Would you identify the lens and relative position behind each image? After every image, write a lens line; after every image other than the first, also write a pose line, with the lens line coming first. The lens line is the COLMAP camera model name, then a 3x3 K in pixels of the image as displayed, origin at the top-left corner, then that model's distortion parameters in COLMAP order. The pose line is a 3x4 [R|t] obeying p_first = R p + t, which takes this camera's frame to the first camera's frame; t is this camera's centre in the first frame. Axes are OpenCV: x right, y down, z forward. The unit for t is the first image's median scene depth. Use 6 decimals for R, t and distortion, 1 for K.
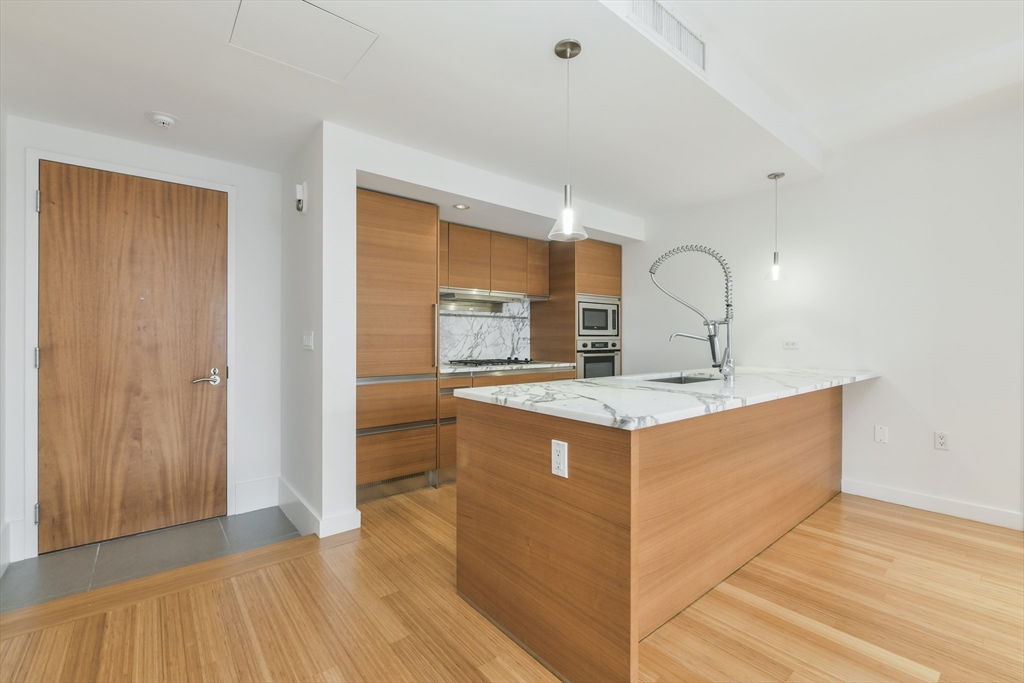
lens RADIAL K [[442.2, 0, 514.6], [0, 442.2, 338.5], [0, 0, 1]] dist [-0.003781, -0.000629]
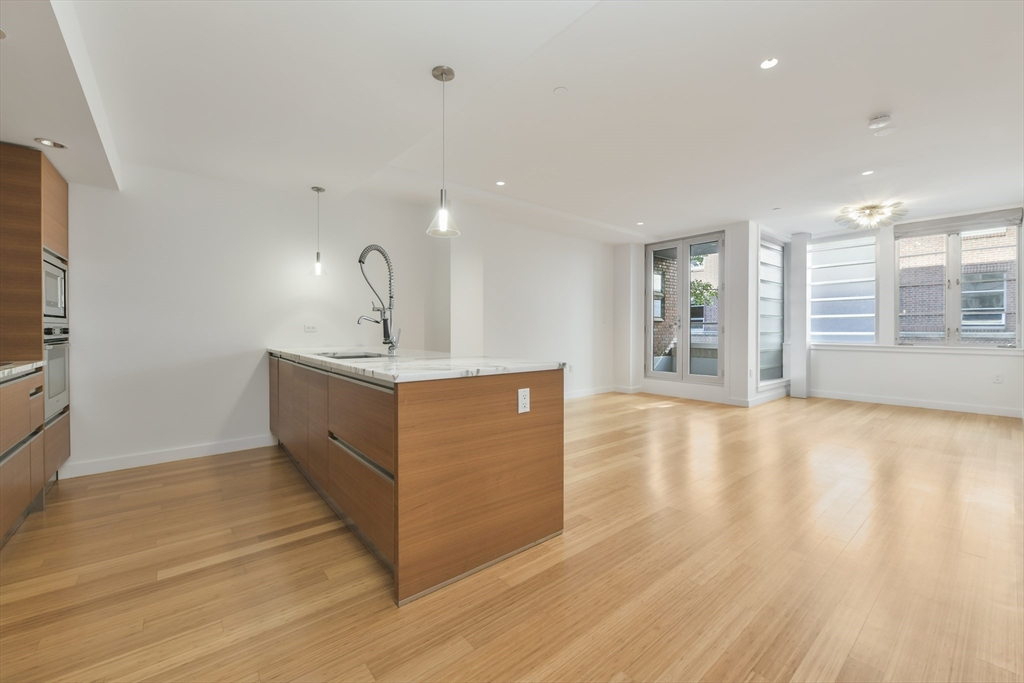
lens RADIAL K [[417.2, 0, 517.2], [0, 417.2, 335.4], [0, 0, 1]] dist [-0.005586, -0.000535]
pose [[-0.010895, -0.015407, 0.999822, -0.648821], [-0.000764, 0.999881, 0.015400, 0.017691], [-0.999940, -0.000596, -0.010905, 0.528172]]
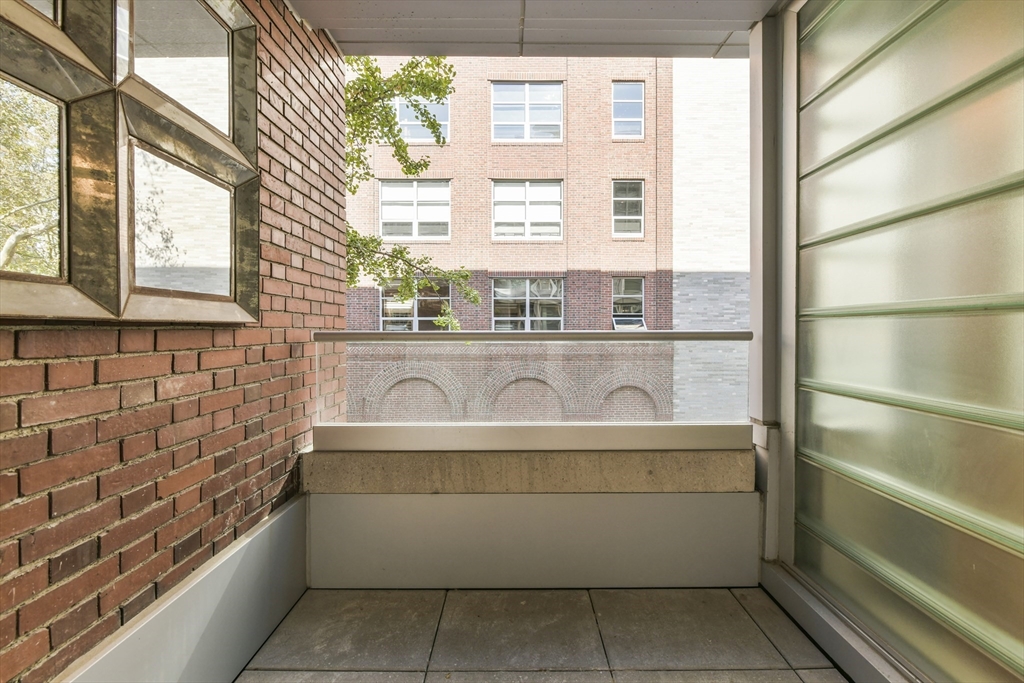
lens RADIAL K [[417.2, 0, 514.1], [0, 417.2, 337.0], [0, 0, 1]] dist [-0.005586, -0.000535]
pose [[-0.775035, -0.007810, 0.631870, 1.668467], [0.002450, 0.999879, 0.015364, -0.026947], [-0.631914, 0.013456, -0.774922, -0.328005]]
